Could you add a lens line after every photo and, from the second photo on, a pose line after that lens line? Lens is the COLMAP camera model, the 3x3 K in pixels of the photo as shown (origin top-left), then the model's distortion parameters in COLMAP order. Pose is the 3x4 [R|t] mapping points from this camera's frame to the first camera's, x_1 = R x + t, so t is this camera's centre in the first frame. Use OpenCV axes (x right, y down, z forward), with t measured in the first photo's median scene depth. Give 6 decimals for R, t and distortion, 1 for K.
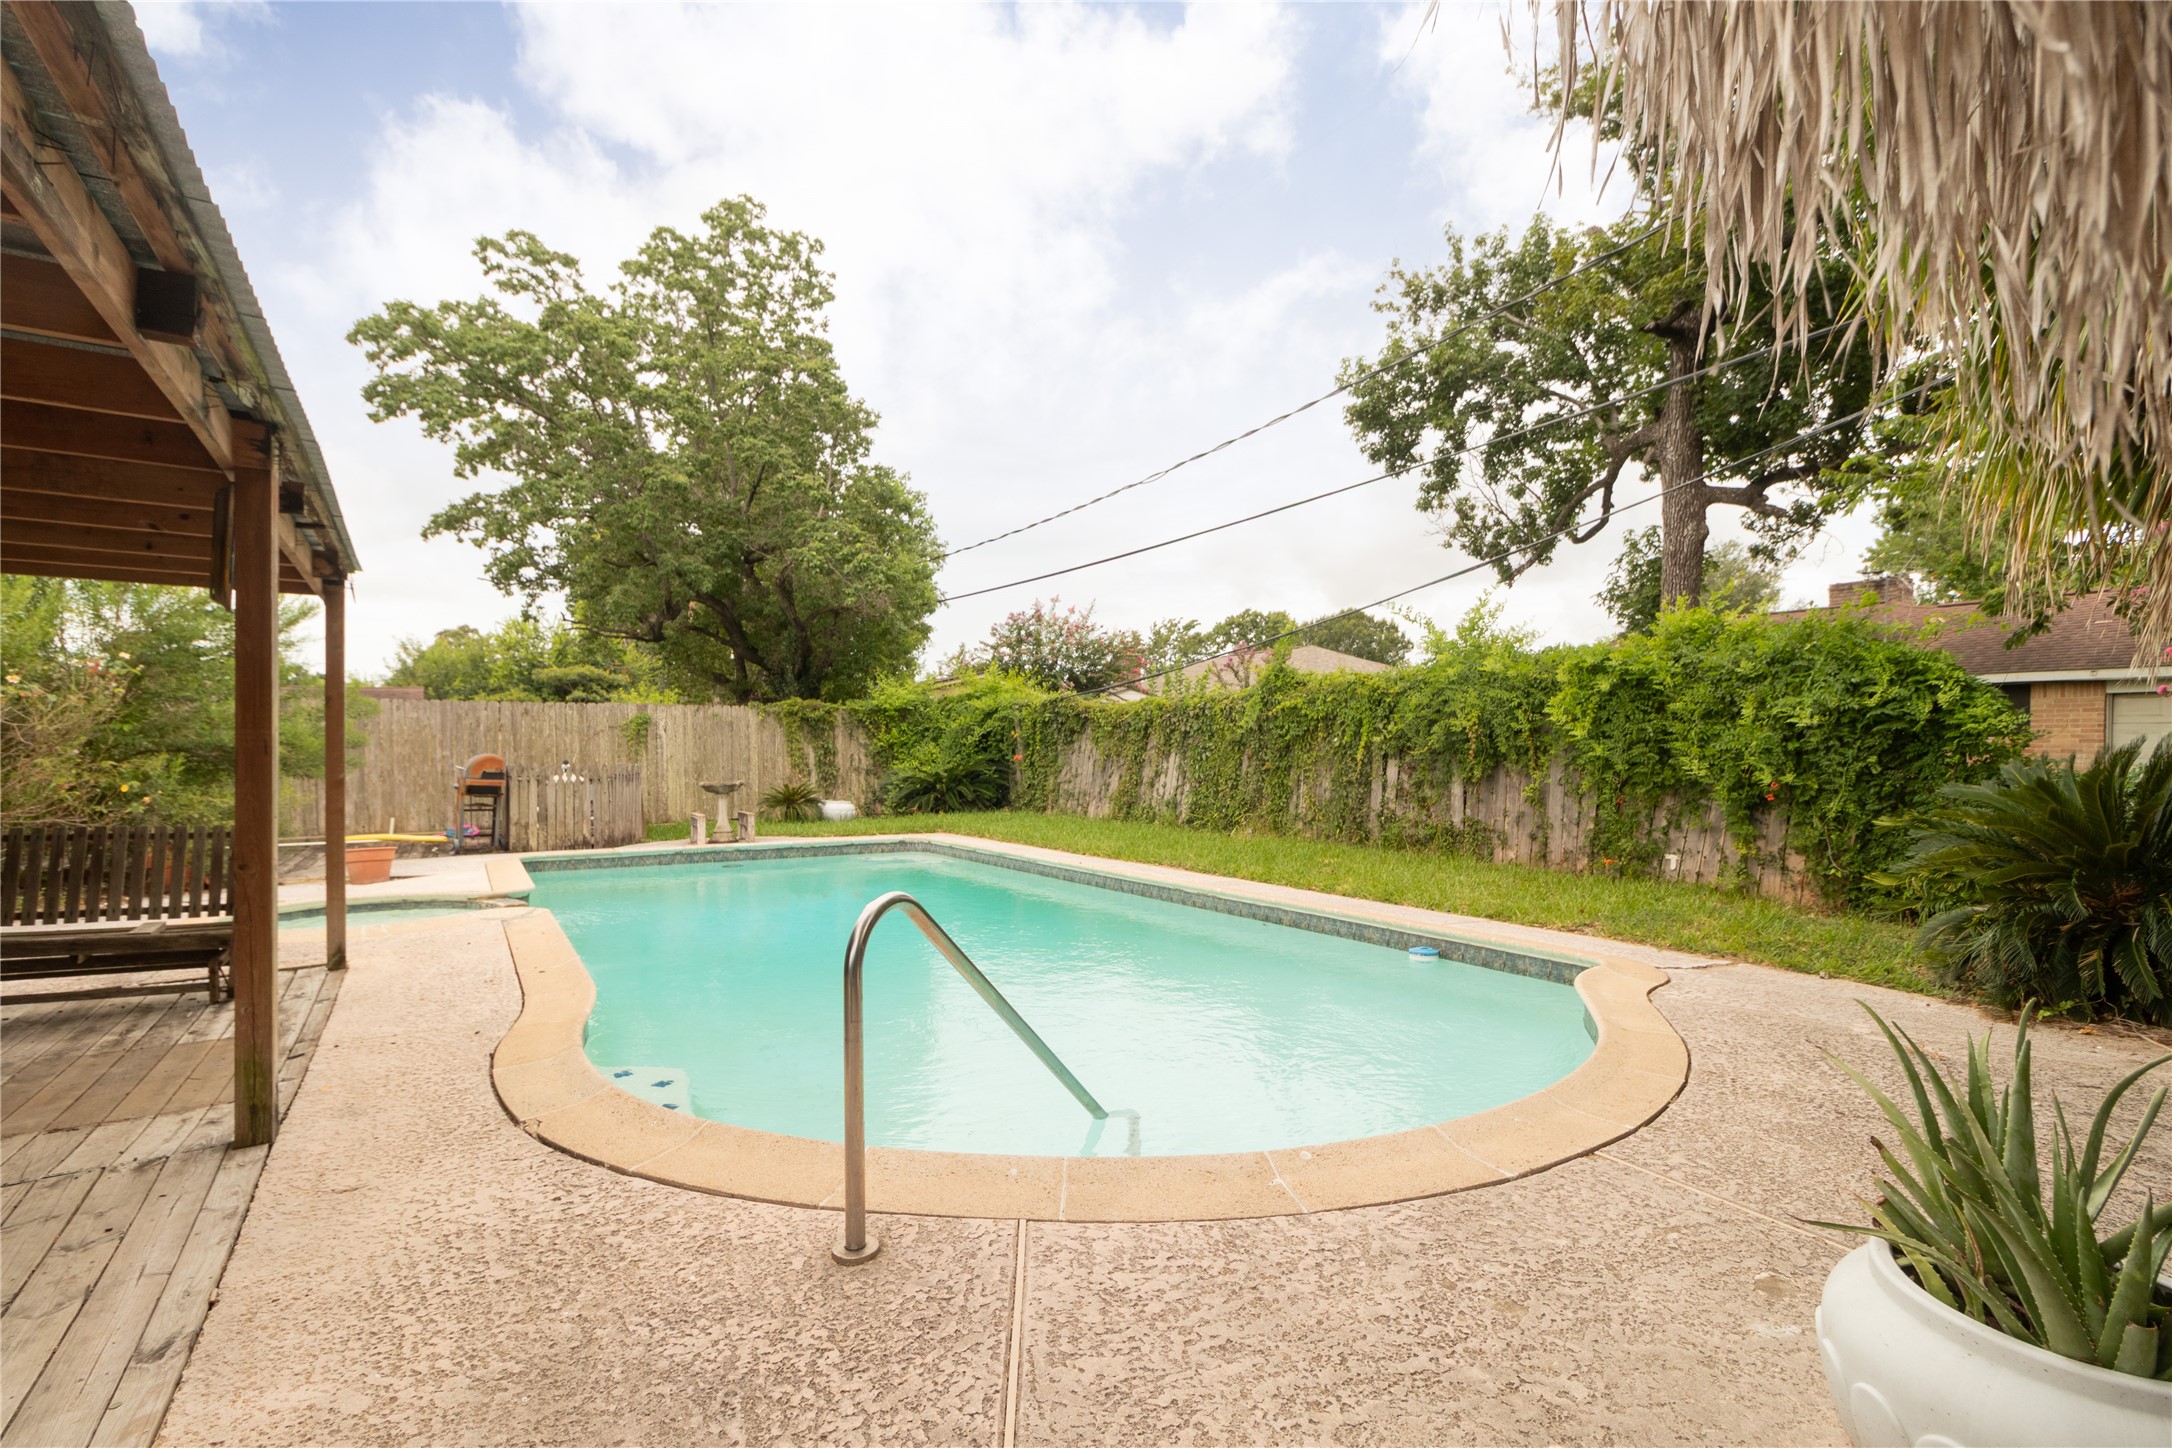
lens RADIAL K [[1036.2, 0, 1022.2], [0, 1036.2, 771.7], [0, 0, 1]] dist [-0.000618, 0.000029]
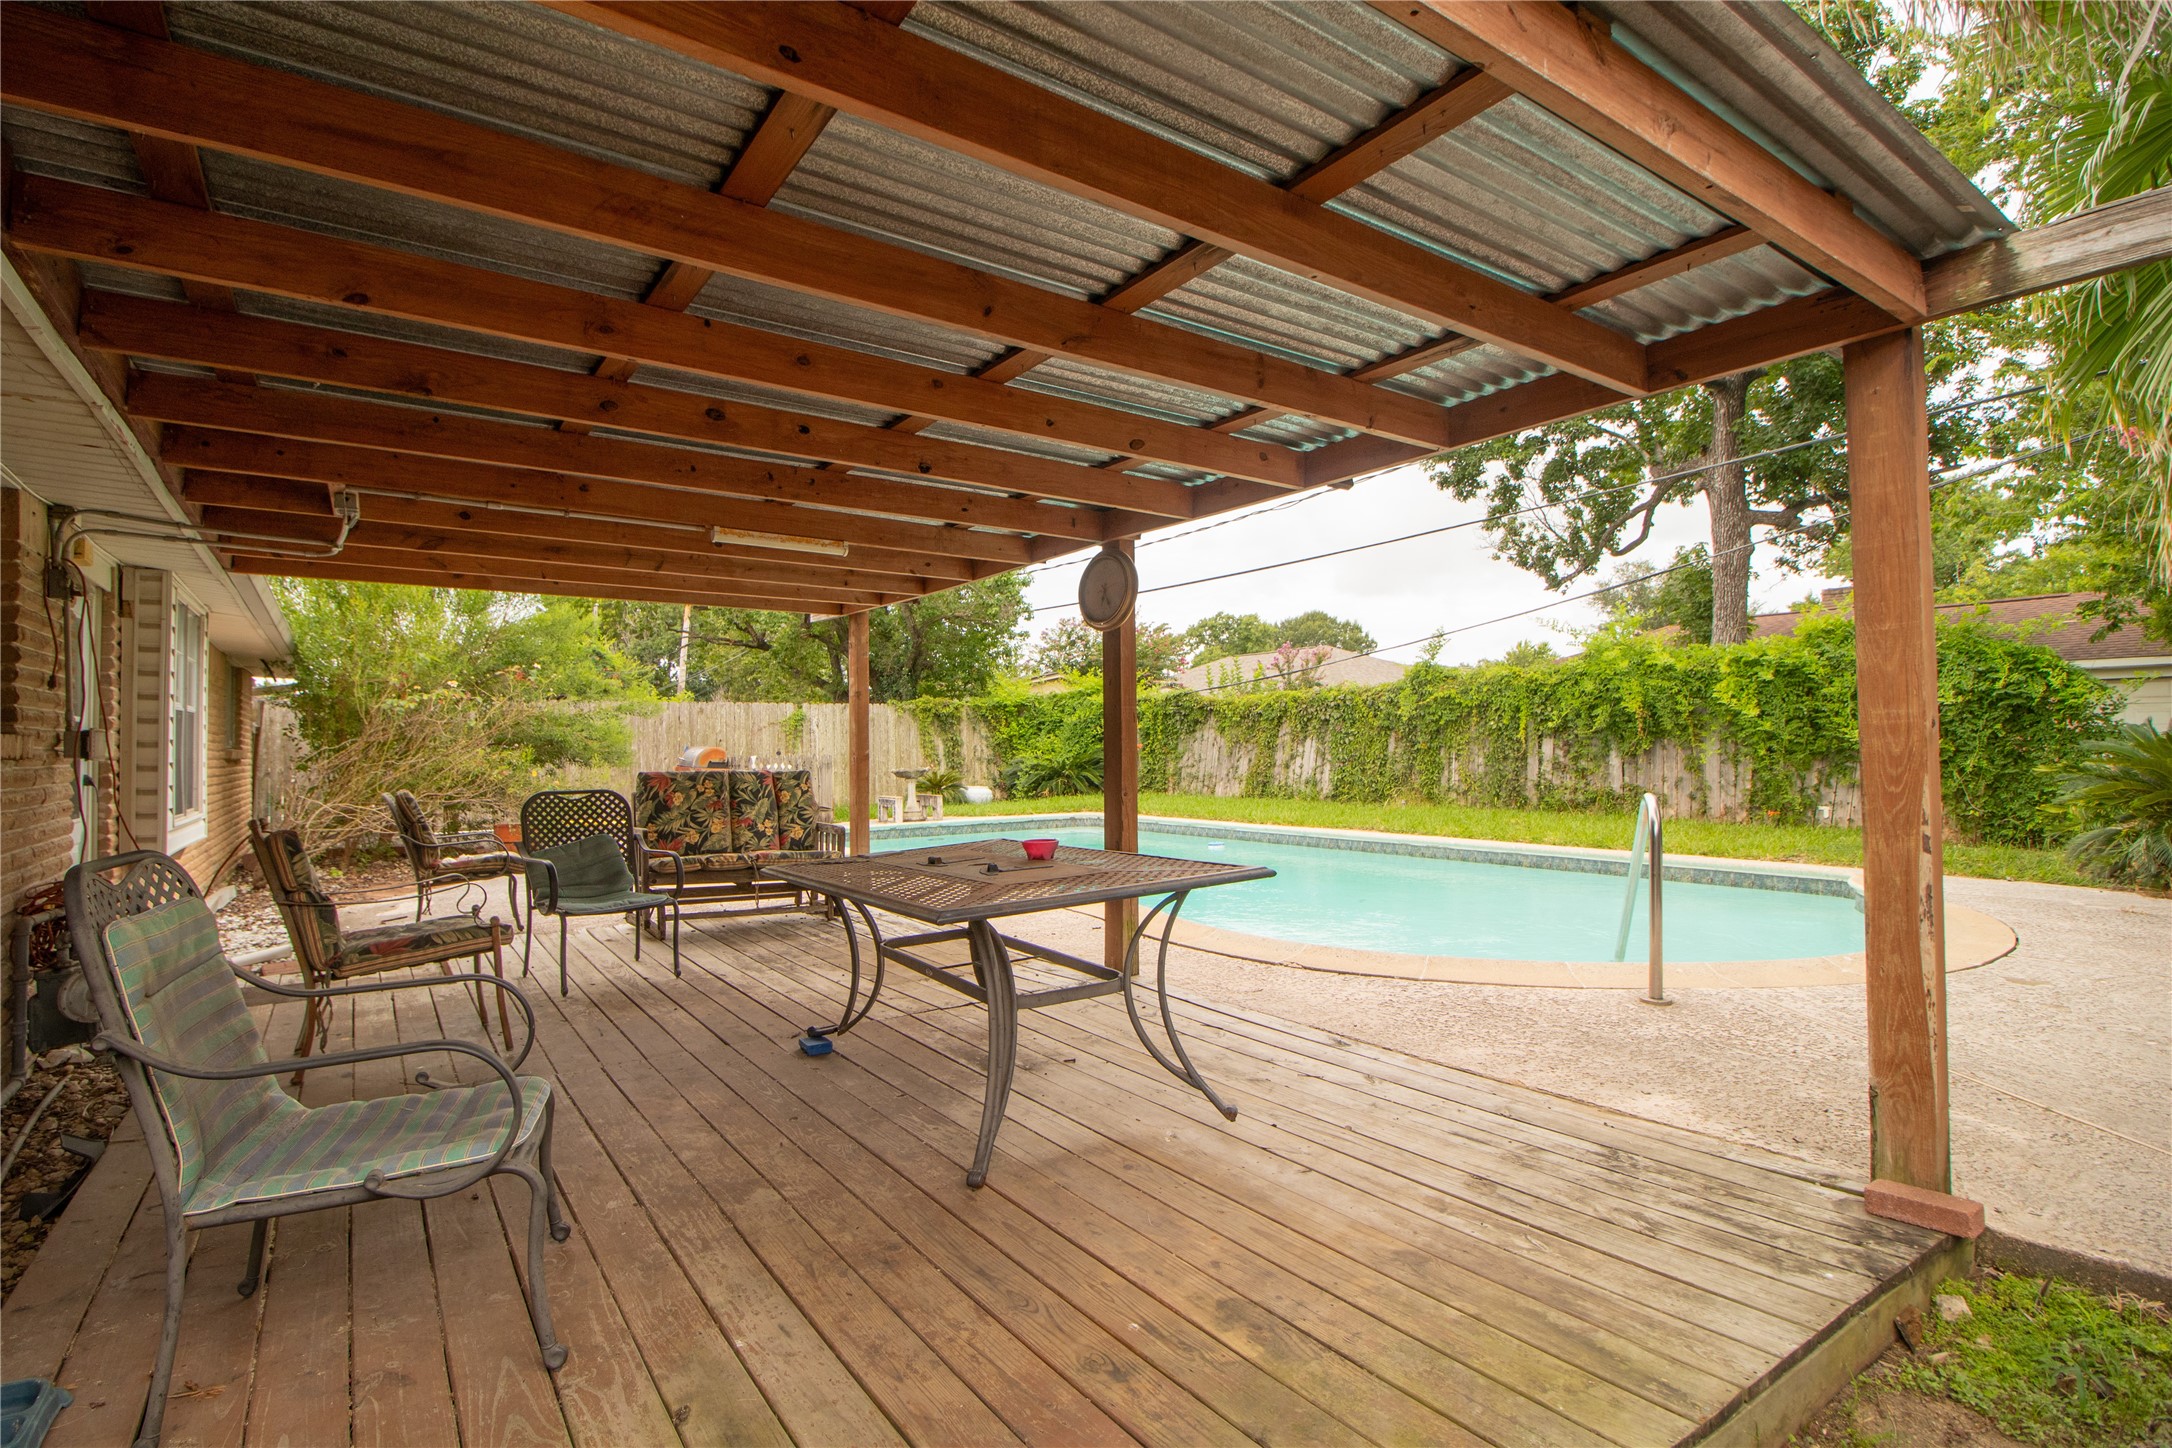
lens RADIAL K [[1006.4, 0, 960.8], [0, 1006.4, 723.1], [0, 0, 1]] dist [0.000685, -0.012239]
pose [[0.999898, -0.010855, 0.009330, -0.262651], [0.011280, 0.998839, -0.046838, 0.013673], [-0.008811, 0.046938, 0.998859, -0.133582]]
